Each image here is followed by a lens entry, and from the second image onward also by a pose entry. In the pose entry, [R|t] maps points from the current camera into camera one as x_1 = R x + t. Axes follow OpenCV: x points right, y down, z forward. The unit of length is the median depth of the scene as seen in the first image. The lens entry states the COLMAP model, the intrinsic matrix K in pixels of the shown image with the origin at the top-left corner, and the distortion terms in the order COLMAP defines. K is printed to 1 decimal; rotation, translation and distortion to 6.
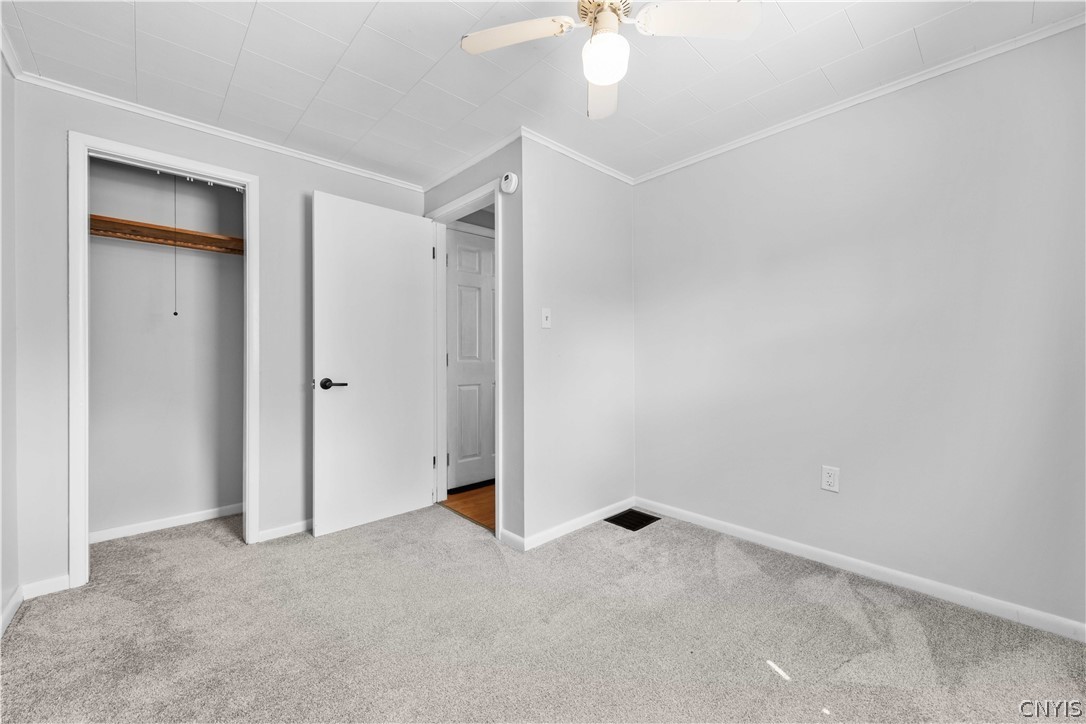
lens RADIAL K [[427.3, 0, 550.5], [0, 427.3, 357.9], [0, 0, 1]] dist [0.014642, -0.003795]
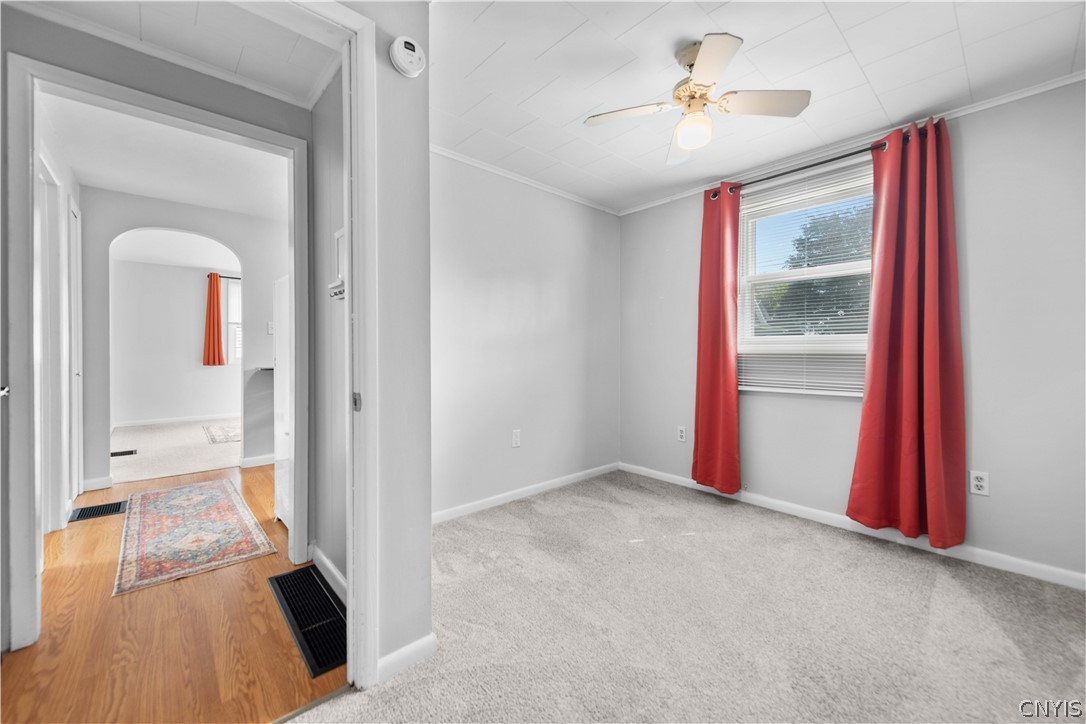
lens RADIAL K [[427.3, 0, 545.4], [0, 427.3, 360.3], [0, 0, 1]] dist [0.014642, -0.003795]
pose [[0.026771, -0.022926, 0.999379, -0.775636], [-0.000637, 0.999736, 0.022951, -0.008897], [-0.999641, -0.001251, 0.026749, 0.899208]]
